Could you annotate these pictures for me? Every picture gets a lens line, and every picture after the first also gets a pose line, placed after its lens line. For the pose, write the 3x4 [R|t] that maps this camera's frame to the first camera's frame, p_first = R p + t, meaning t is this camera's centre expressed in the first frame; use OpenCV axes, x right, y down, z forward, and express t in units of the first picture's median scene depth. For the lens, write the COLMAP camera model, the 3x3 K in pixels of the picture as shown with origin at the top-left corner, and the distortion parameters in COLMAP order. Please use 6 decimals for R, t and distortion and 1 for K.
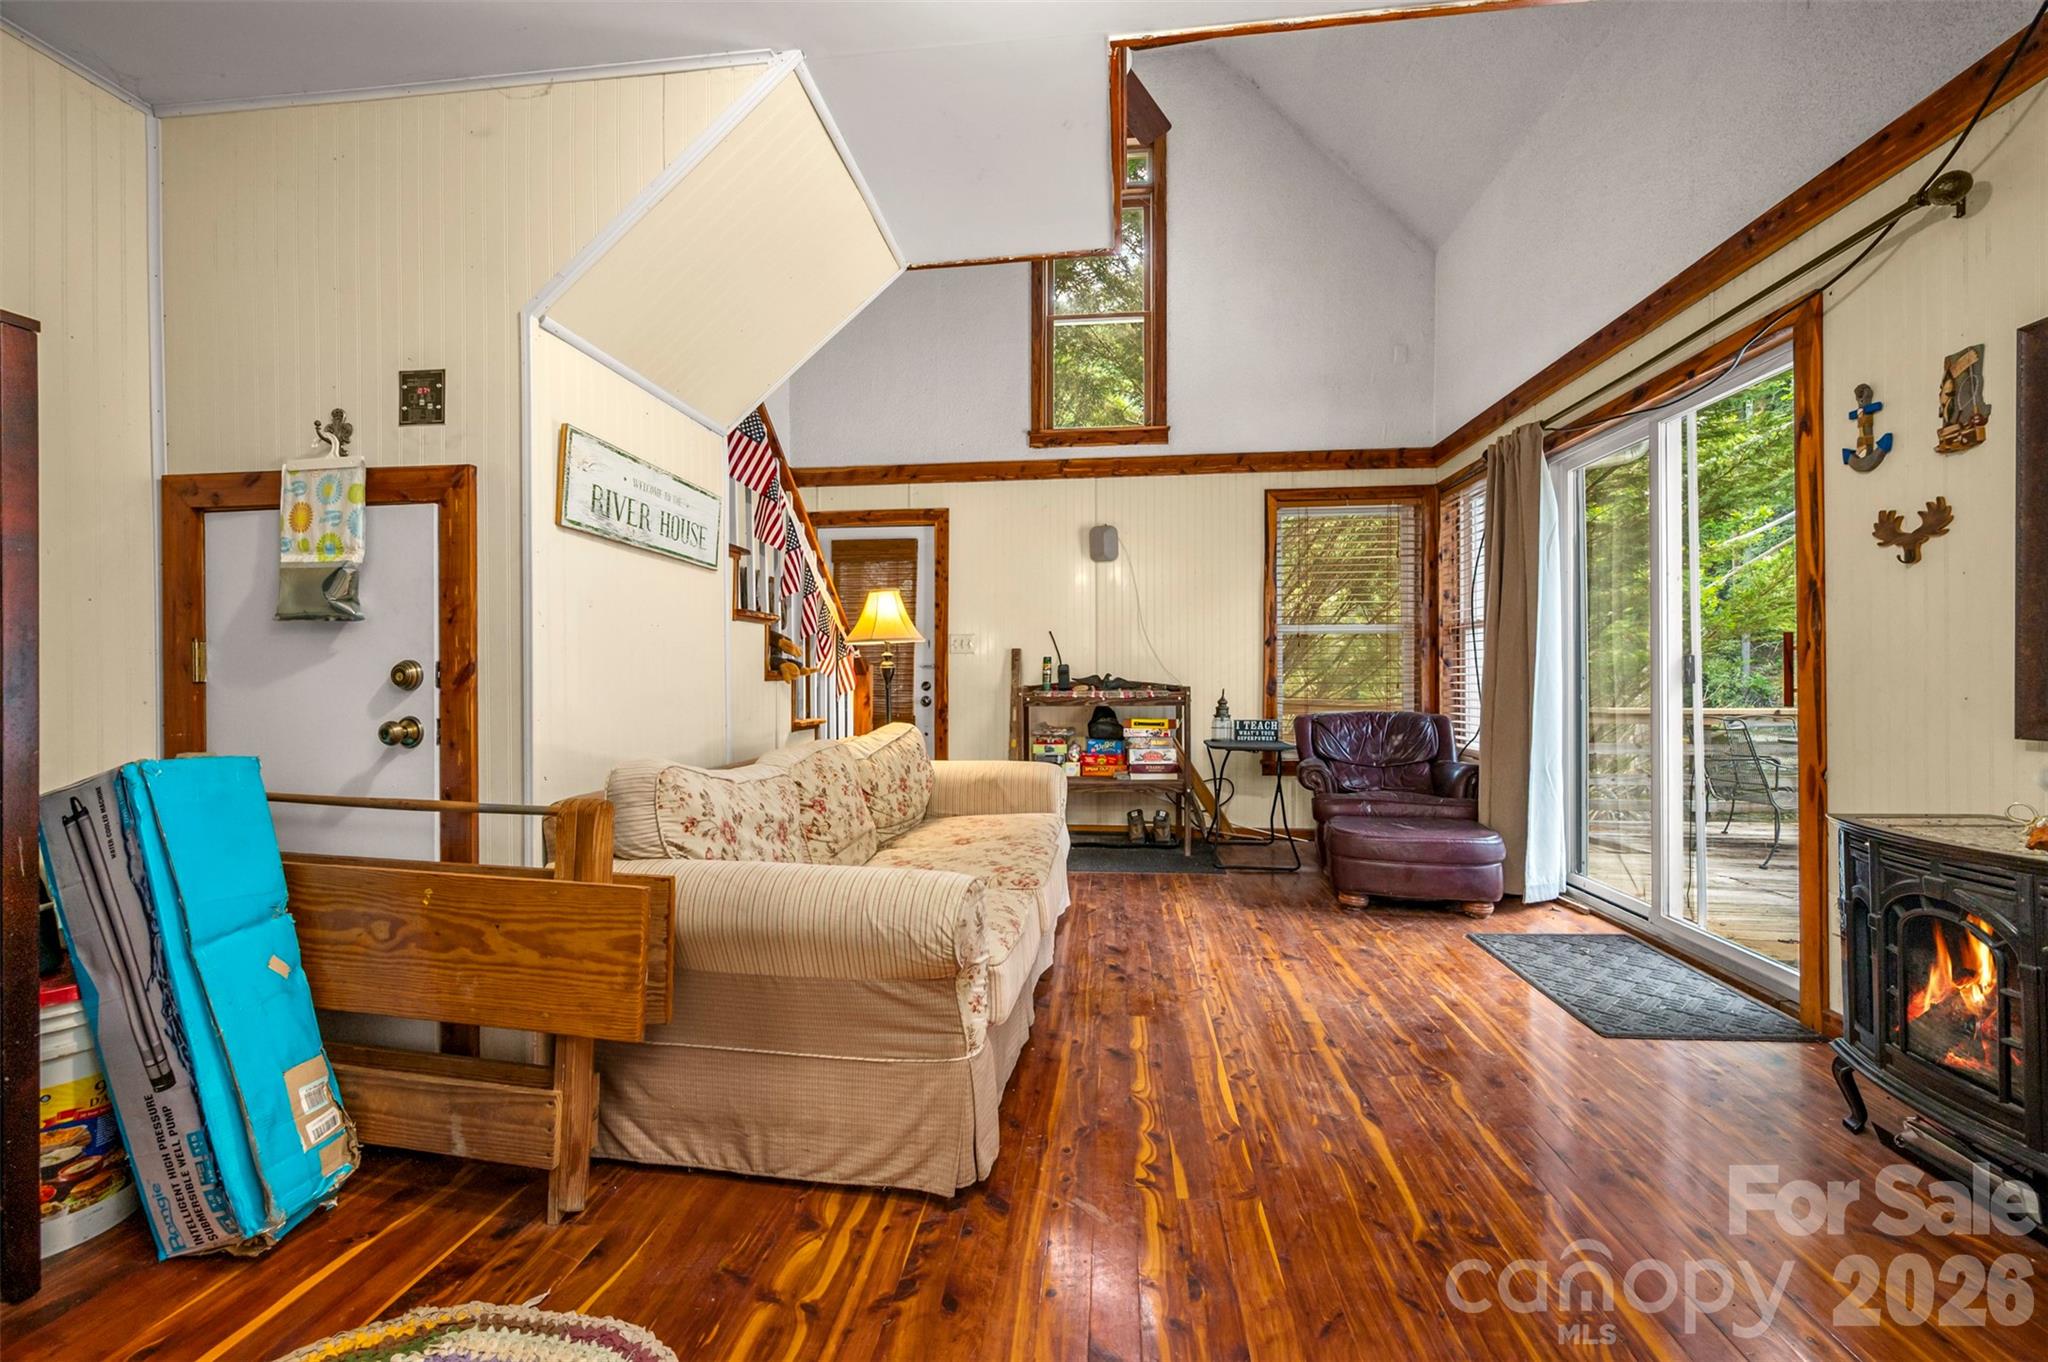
lens RADIAL K [[822.9, 0, 1042.0], [0, 822.9, 688.0], [0, 0, 1]] dist [0.001236, -0.000577]
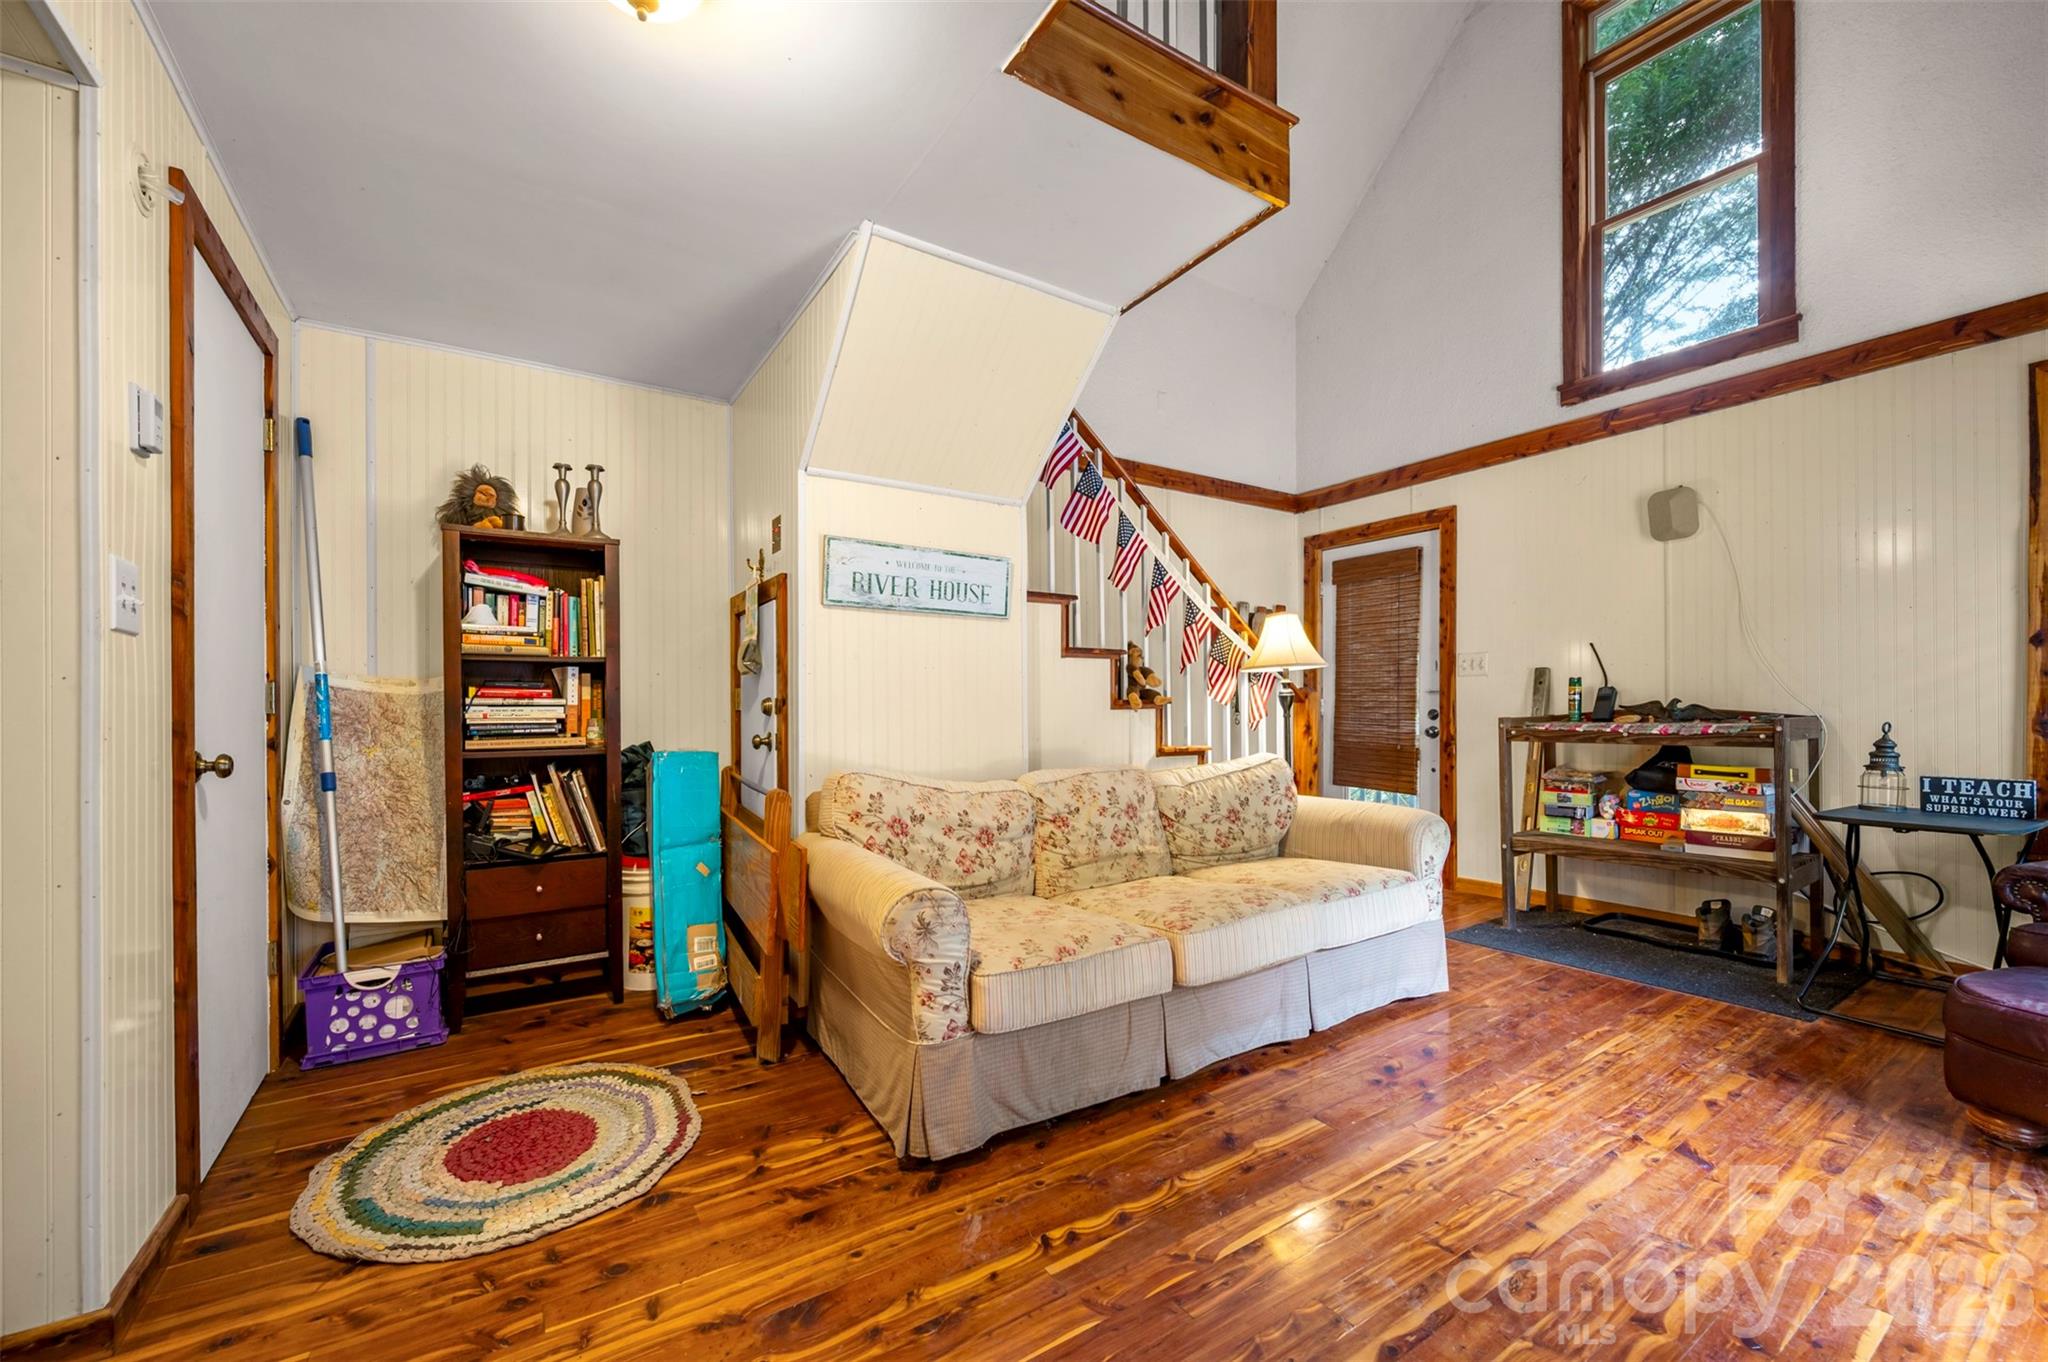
lens RADIAL K [[822.9, 0, 1020.1], [0, 822.9, 710.5], [0, 0, 1]] dist [0.001236, -0.000577]
pose [[0.628846, 0.003233, -0.777524, 0.431297], [-0.006243, 0.999980, -0.000892, -0.004955], [0.777505, 0.005415, 0.628853, 0.193117]]
